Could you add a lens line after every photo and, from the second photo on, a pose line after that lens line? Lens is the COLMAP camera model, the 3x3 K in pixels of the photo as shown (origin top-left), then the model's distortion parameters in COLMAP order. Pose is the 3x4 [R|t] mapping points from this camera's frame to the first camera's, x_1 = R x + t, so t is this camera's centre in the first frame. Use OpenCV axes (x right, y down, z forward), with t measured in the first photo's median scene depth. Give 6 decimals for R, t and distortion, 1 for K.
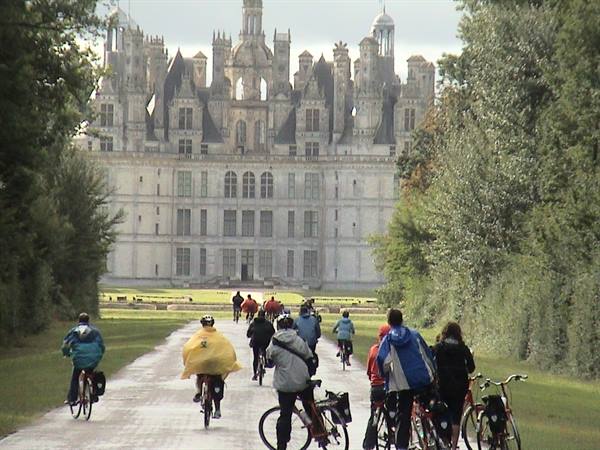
lens RADIAL K [[832.8, 0, 300.0], [0, 832.8, 225.0], [0, 0, 1]] dist [-0.006475, -0.015904]
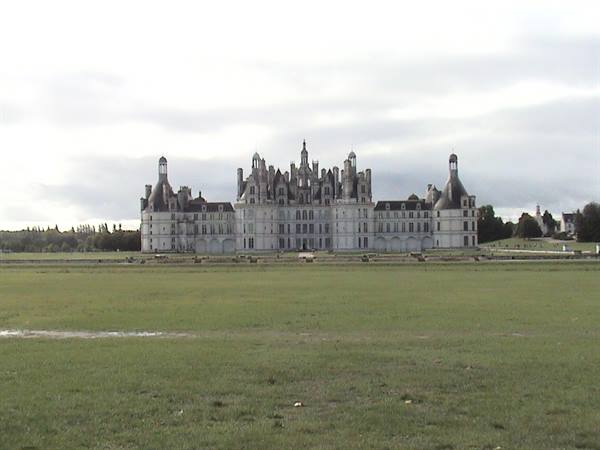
lens RADIAL K [[832.8, 0, 300.0], [0, 832.8, 225.0], [0, 0, 1]] dist [-0.006475, -0.015904]
pose [[0.997371, -0.024181, -0.068317, 0.111267], [0.027261, 0.998637, 0.044516, -0.138533], [0.067148, -0.046262, 0.996670, -1.763417]]
